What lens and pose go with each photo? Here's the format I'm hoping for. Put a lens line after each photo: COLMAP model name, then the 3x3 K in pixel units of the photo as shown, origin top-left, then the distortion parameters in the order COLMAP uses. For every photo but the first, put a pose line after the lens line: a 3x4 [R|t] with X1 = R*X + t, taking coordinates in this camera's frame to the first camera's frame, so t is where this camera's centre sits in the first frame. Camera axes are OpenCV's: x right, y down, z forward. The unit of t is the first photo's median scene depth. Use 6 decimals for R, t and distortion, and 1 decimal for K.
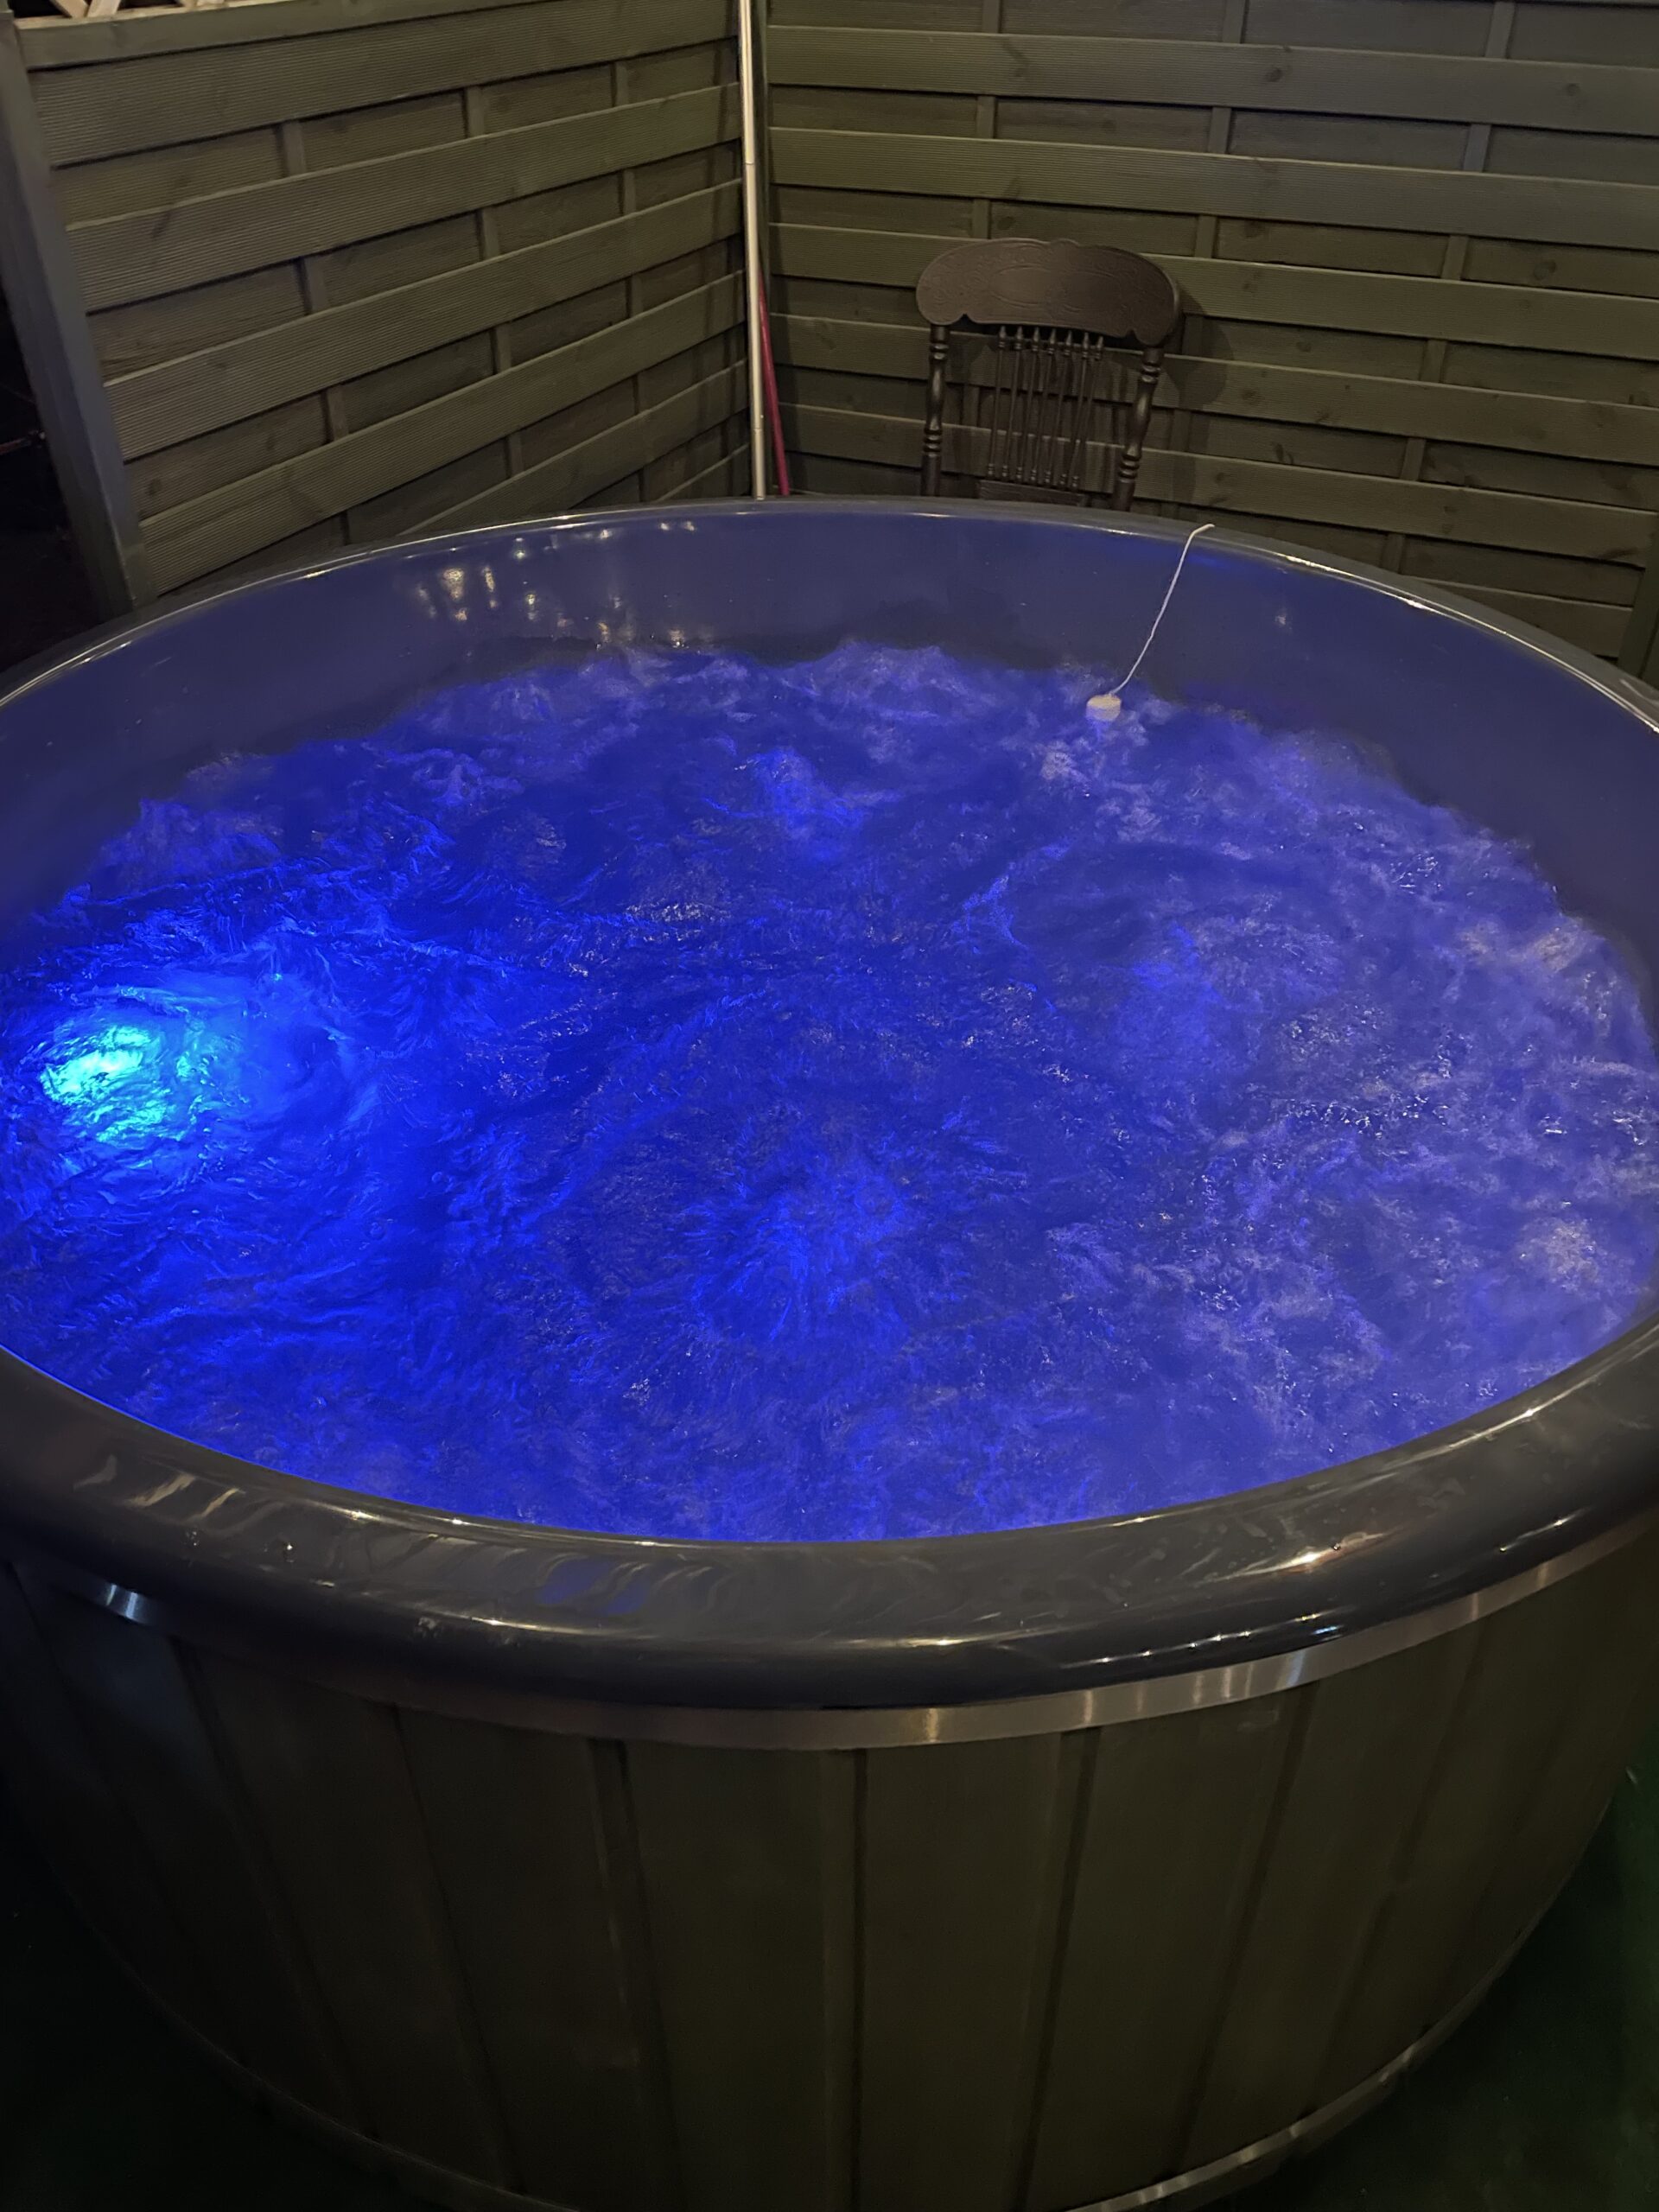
lens RADIAL K [[1660.0, 0, 824.3], [0, 1660.0, 1114.2], [0, 0, 1]] dist [0.023490, -0.048063]
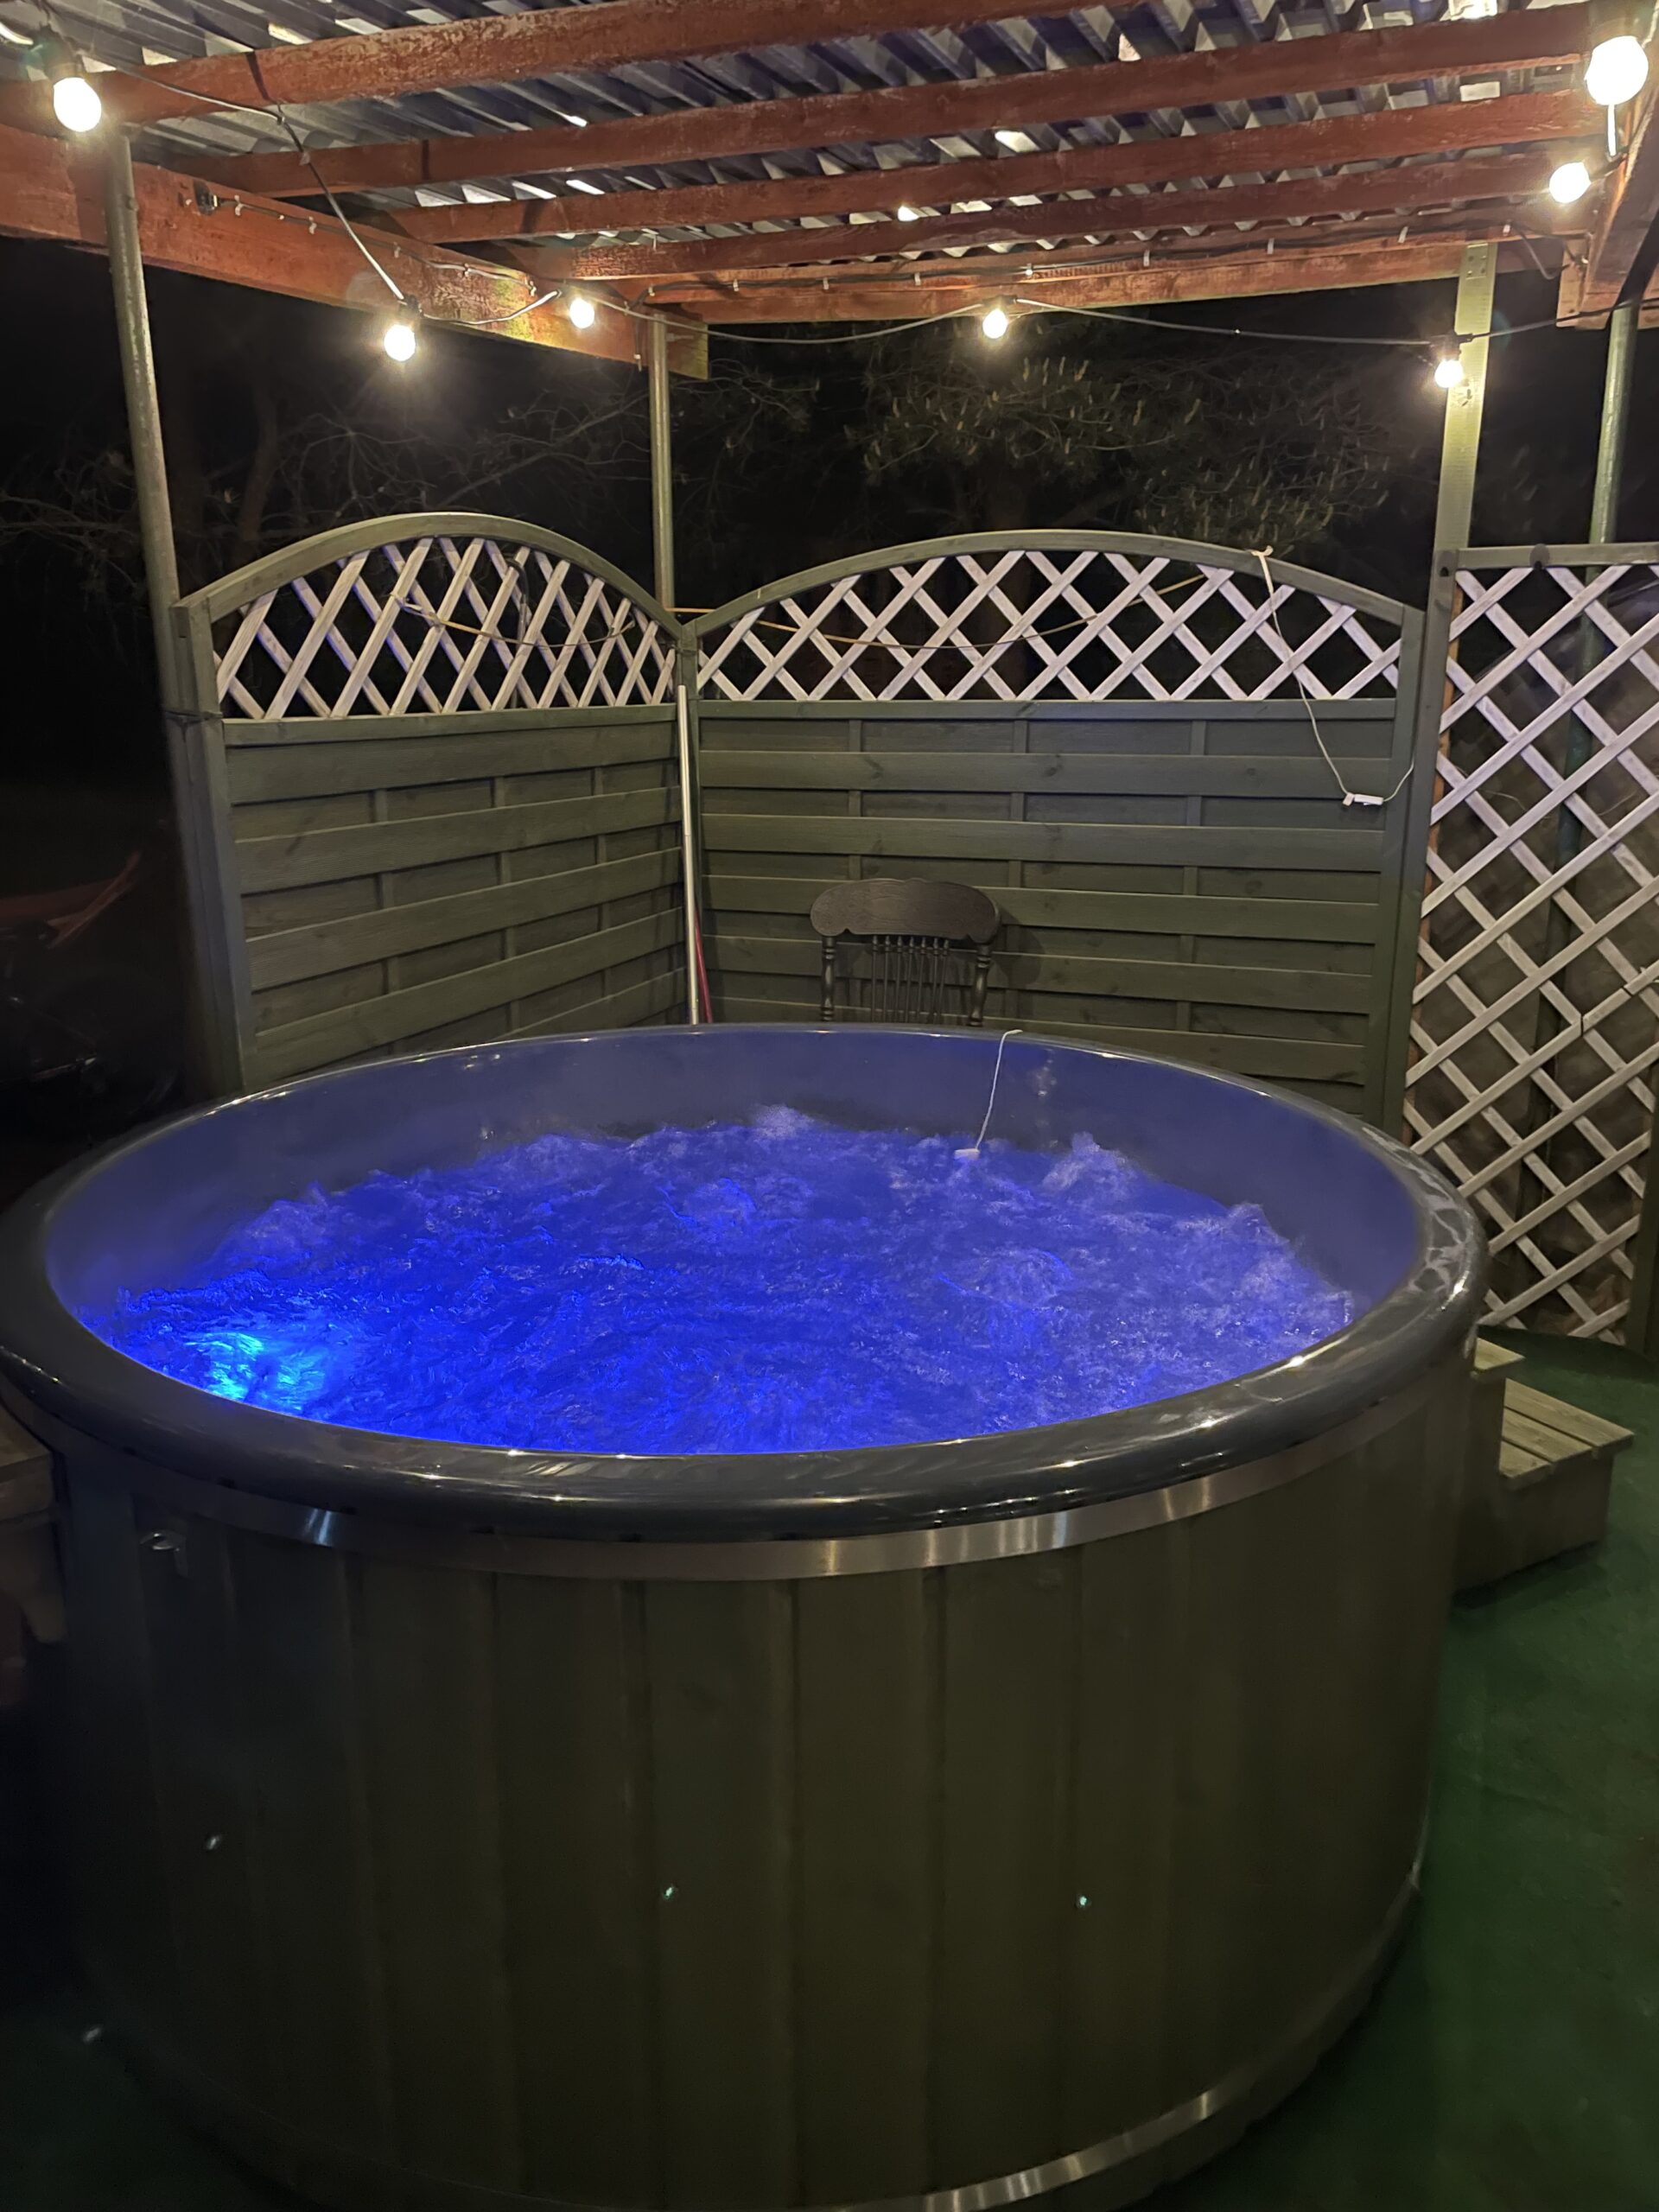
lens RADIAL K [[1660.0, 0, 831.6], [0, 1660.0, 1100.4], [0, 0, 1]] dist [0.023490, -0.048063]
pose [[0.998396, -0.019041, 0.053327, -0.003147], [0.038415, 0.919650, -0.390855, 0.184060], [-0.041600, 0.392276, 0.918906, -0.197744]]
